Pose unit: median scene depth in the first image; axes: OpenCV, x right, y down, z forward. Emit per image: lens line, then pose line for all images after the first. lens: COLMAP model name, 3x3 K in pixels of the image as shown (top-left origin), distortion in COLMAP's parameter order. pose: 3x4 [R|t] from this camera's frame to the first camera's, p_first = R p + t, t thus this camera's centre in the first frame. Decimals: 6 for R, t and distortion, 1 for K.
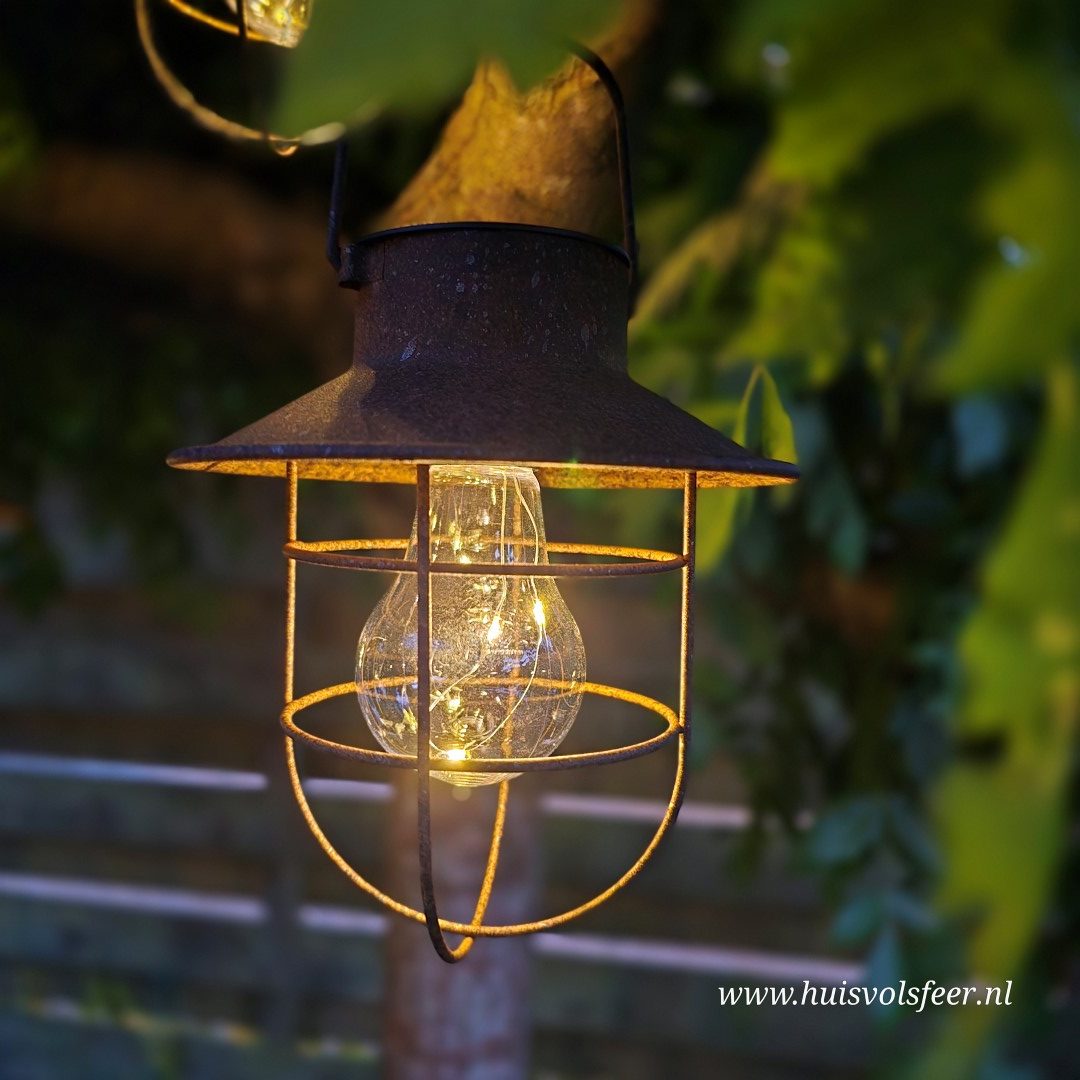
lens RADIAL K [[1011.2, 0, 522.4], [0, 1011.2, 542.8], [0, 0, 1]] dist [0.055156, -0.063163]
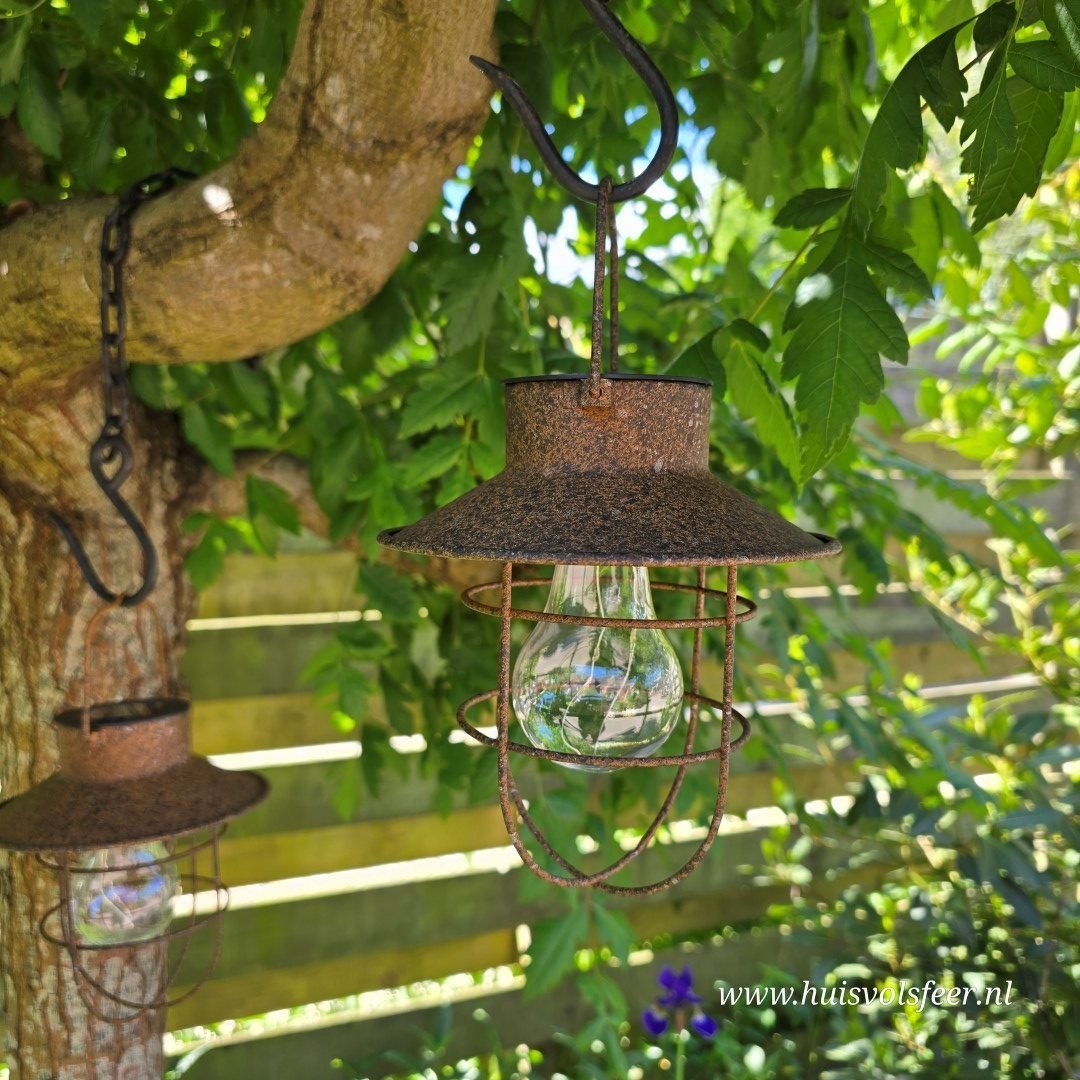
lens RADIAL K [[1021.9, 0, 566.8], [0, 1021.9, 551.8], [0, 0, 1]] dist [0.011532, -0.024362]
pose [[0.568180, -0.092294, 0.817712, -1.344187], [0.025633, 0.995193, 0.094515, -0.209891], [-0.822505, -0.032741, 0.567815, 0.316714]]
